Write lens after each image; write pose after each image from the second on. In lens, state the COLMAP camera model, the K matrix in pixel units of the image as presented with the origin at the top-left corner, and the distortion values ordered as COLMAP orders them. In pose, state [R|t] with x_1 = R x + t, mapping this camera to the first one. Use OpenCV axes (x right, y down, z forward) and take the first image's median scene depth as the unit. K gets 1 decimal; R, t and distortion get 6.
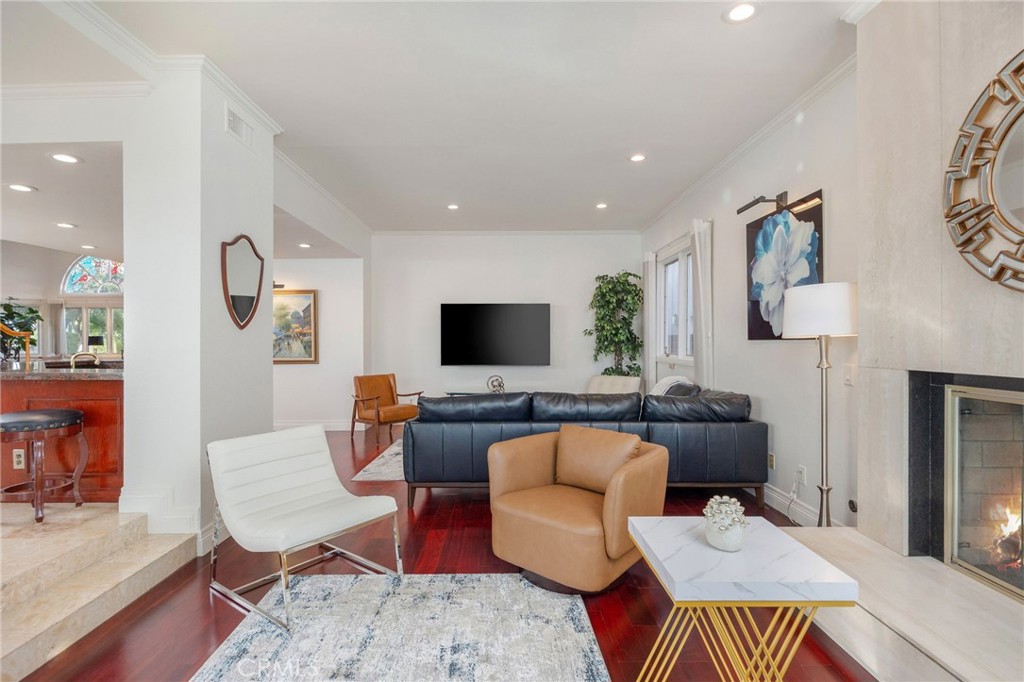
lens RADIAL K [[515.6, 0, 511.9], [0, 515.6, 345.9], [0, 0, 1]] dist [-0.005052, 0.000062]
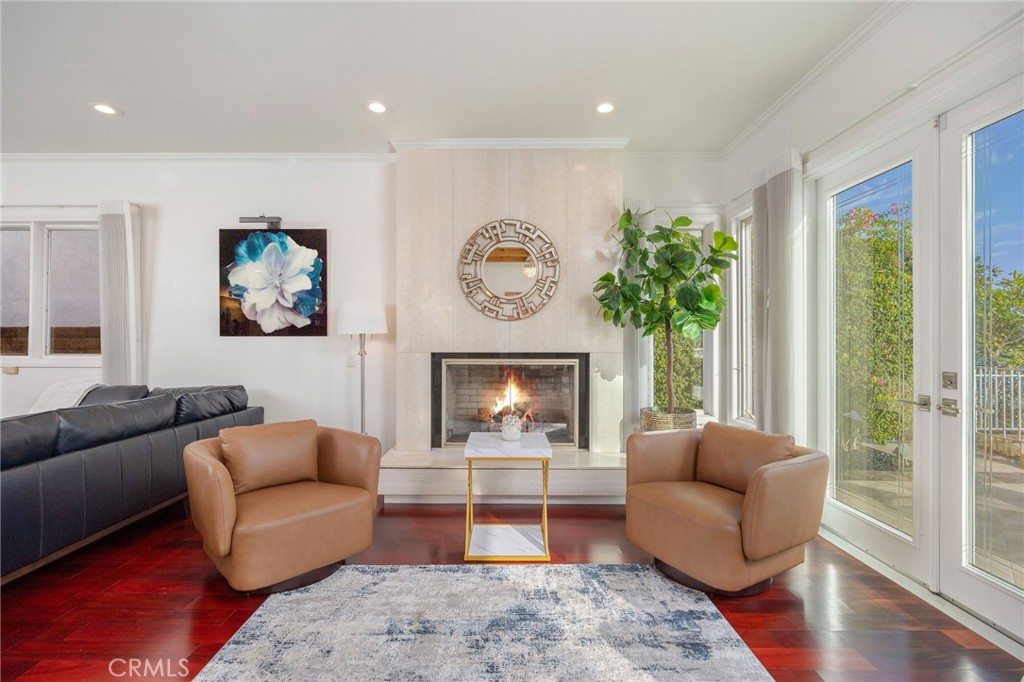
lens RADIAL K [[485.4, 0, 507.4], [0, 485.4, 337.9], [0, 0, 1]] dist [0.000595, -0.000304]
pose [[-0.004326, -0.001567, 0.999989, -0.981234], [0.007802, 0.999968, 0.001601, -0.007693], [-0.999960, 0.007809, -0.004313, 0.688846]]
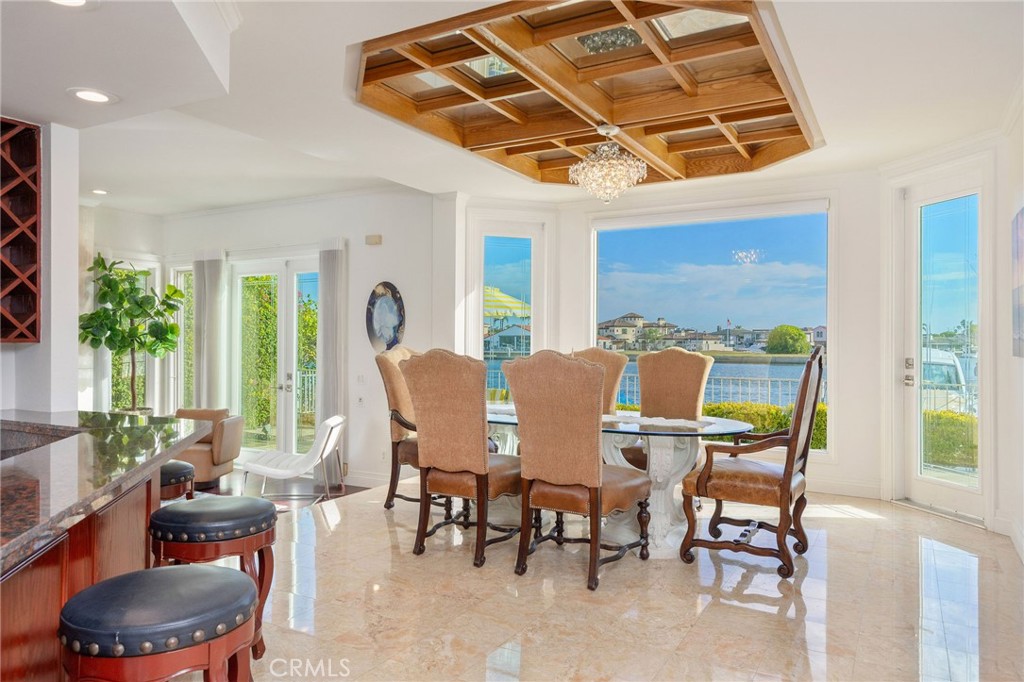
lens RADIAL K [[690.0, 0, 511.2], [0, 690.0, 339.3], [0, 0, 1]] dist [-0.040273, -0.000839]
pose [[-0.863474, -0.009068, 0.504312, -2.524572], [-0.006135, 0.999953, 0.007475, -0.120453], [-0.504356, 0.003360, -0.863489, 2.048013]]
